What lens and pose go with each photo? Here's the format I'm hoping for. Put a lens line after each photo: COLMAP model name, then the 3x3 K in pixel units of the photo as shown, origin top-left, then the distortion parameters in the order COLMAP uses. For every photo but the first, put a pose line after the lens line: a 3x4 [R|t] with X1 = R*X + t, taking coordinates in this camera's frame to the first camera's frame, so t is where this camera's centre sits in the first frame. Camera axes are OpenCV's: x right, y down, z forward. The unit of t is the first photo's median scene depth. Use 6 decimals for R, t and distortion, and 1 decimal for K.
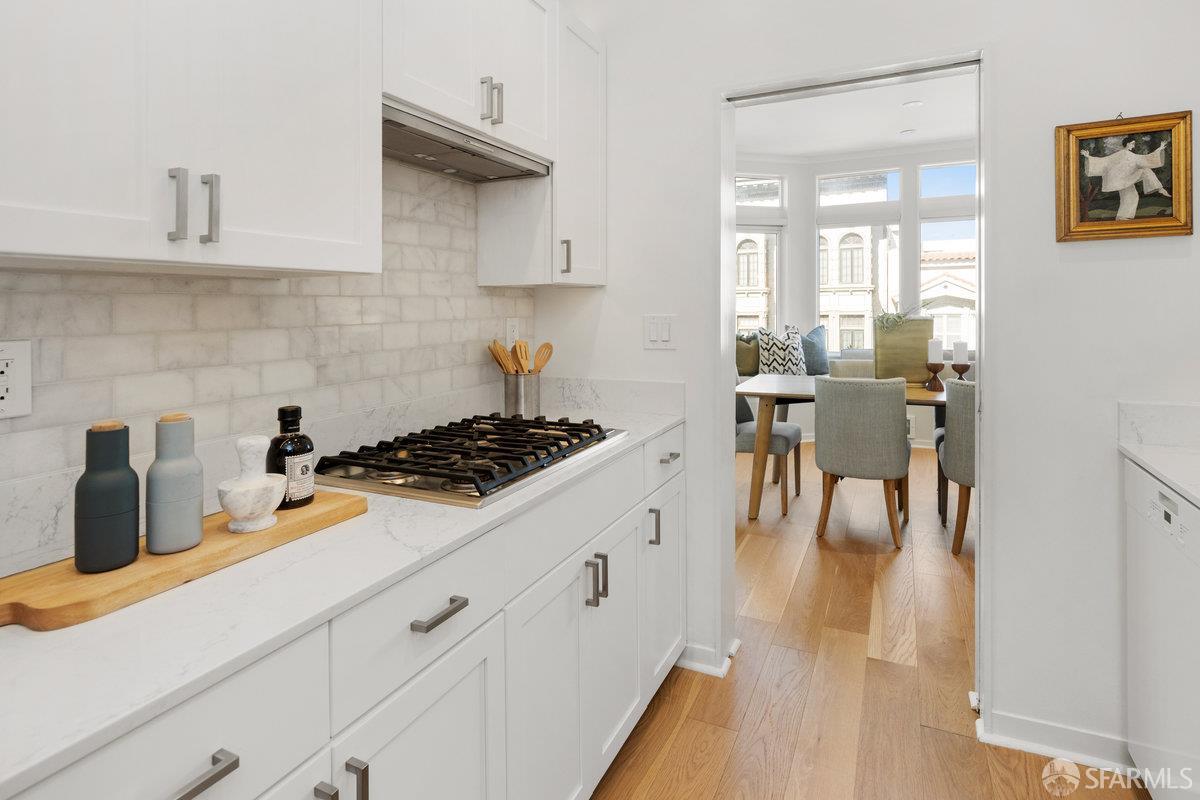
lens RADIAL K [[630.3, 0, 598.1], [0, 630.3, 323.3], [0, 0, 1]] dist [0.001751, 0.000140]
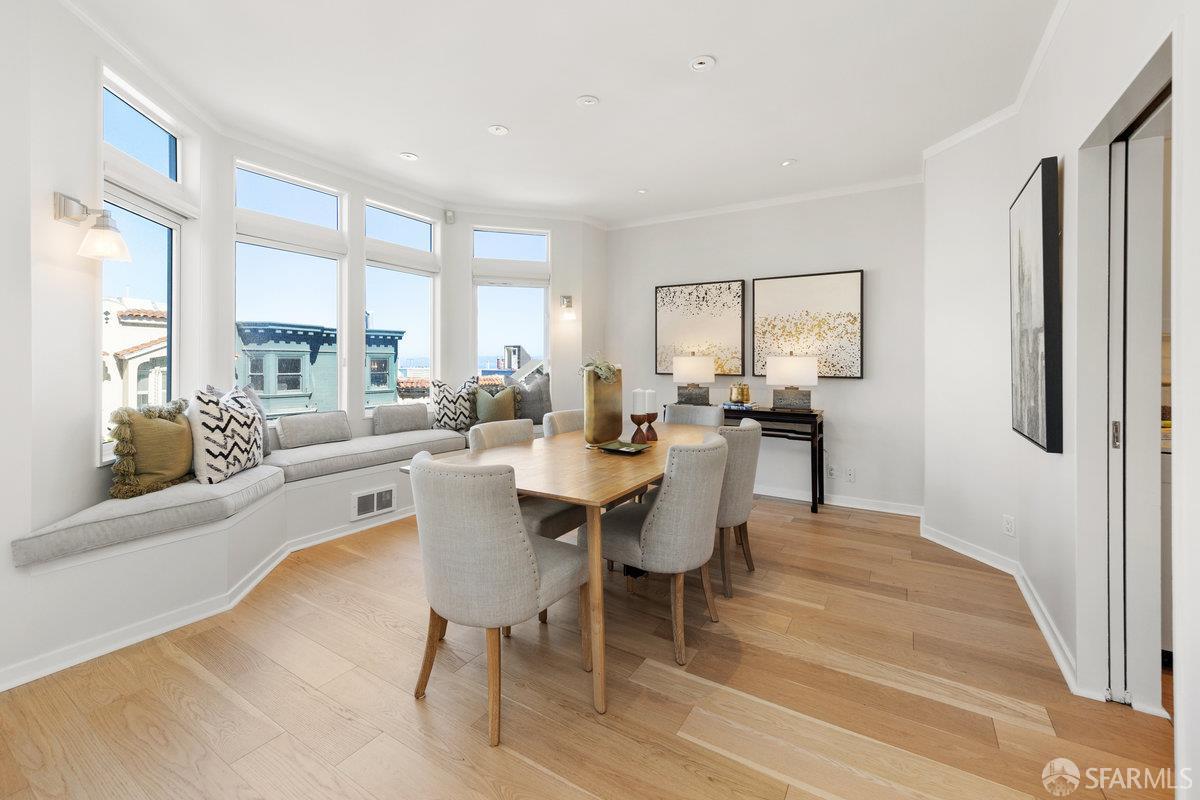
lens RADIAL K [[485.8, 0, 598.9], [0, 485.8, 372.9], [0, 0, 1]] dist [0.000048, 0.000071]
pose [[0.099944, -0.008468, 0.994957, -0.132375], [0.022067, 0.999737, 0.006292, -0.004087], [-0.994748, 0.021327, 0.100104, 0.607850]]
